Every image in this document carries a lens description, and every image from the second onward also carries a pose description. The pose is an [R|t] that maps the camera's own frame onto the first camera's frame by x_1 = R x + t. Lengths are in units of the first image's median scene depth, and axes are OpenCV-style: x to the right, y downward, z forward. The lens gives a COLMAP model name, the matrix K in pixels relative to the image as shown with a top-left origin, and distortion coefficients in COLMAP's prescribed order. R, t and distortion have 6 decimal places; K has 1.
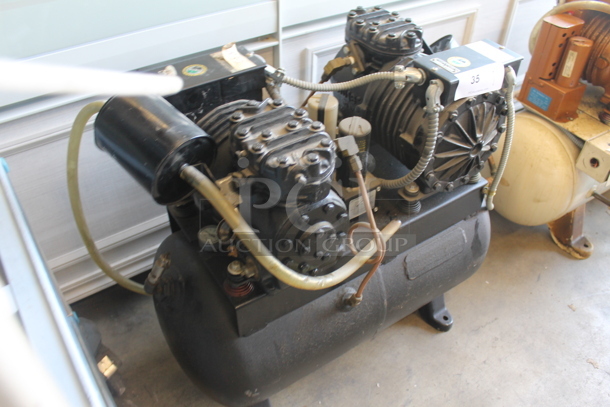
lens RADIAL K [[510.9, 0, 305.0], [0, 510.9, 203.5], [0, 0, 1]] dist [-0.167718, 0.154208]
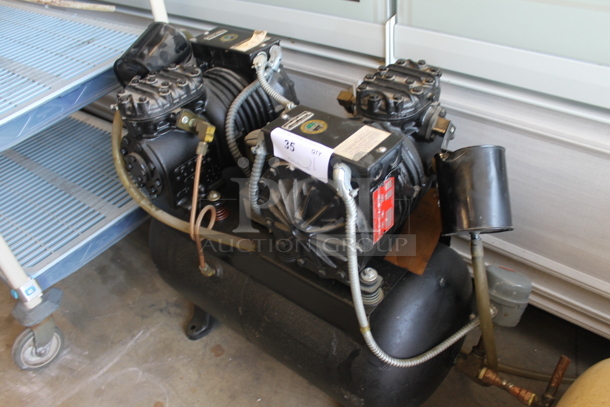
lens RADIAL K [[510.9, 0, 305.0], [0, 510.9, 203.5], [0, 0, 1]] dist [-0.167718, 0.154208]
pose [[0.292442, 0.564421, -0.771950, 0.859011], [-0.570357, 0.750890, 0.332951, -0.381883], [0.767574, 0.342918, 0.541514, 0.459672]]
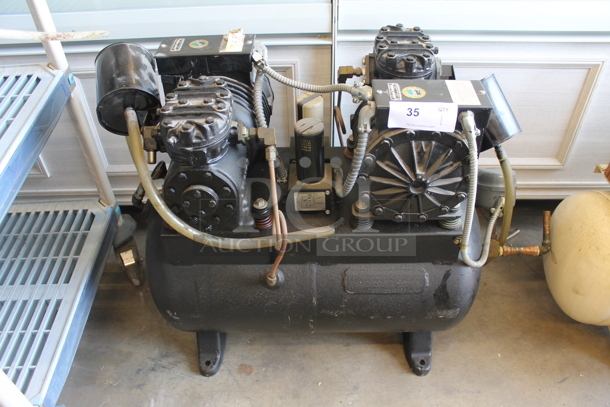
lens RADIAL K [[510.9, 0, 305.0], [0, 510.9, 203.5], [0, 0, 1]] dist [-0.167718, 0.154208]
pose [[0.827786, 0.351846, -0.437008, 0.522702], [-0.349142, 0.932772, 0.089648, -0.078236], [0.439171, 0.078369, 0.894979, 0.035521]]
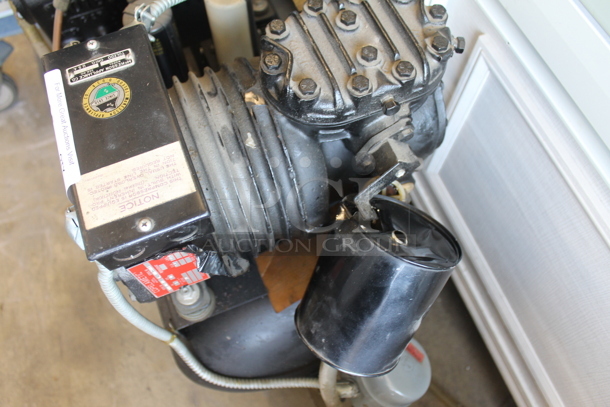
lens RADIAL K [[510.9, 0, 305.0], [0, 510.9, 203.5], [0, 0, 1]] dist [-0.167718, 0.154208]
pose [[-0.184199, 0.896839, -0.402182, 0.448412], [-0.660849, 0.189886, 0.726101, -0.590340], [0.727564, 0.399529, 0.557698, 0.749470]]
